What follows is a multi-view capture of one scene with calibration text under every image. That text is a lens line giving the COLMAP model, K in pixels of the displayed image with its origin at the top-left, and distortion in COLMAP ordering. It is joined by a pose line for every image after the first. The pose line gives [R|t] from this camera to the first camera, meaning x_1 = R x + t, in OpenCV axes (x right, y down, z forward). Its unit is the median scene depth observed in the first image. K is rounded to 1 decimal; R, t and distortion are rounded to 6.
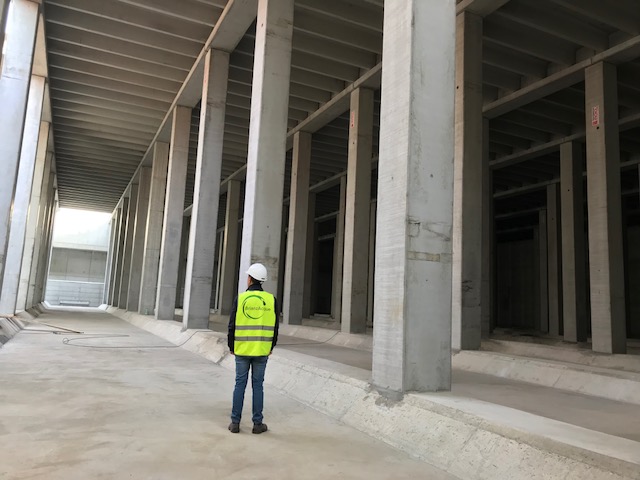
lens RADIAL K [[514.1, 0, 315.8], [0, 514.1, 233.7], [0, 0, 1]] dist [-0.000865, -0.002597]
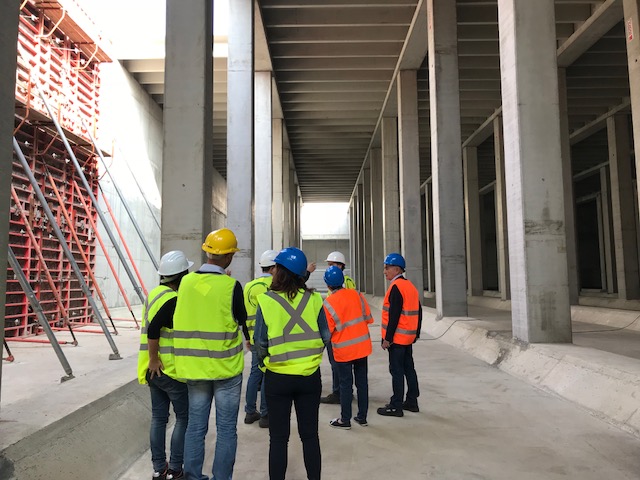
lens RADIAL K [[514.1, 0, 318.0], [0, 514.1, 239.1], [0, 0, 1]] dist [-0.000865, -0.002597]
pose [[0.896930, -0.095349, -0.431769, -0.034651], [0.116633, 0.992908, 0.023018, 0.007680], [0.426513, -0.071004, 0.901690, 0.093907]]
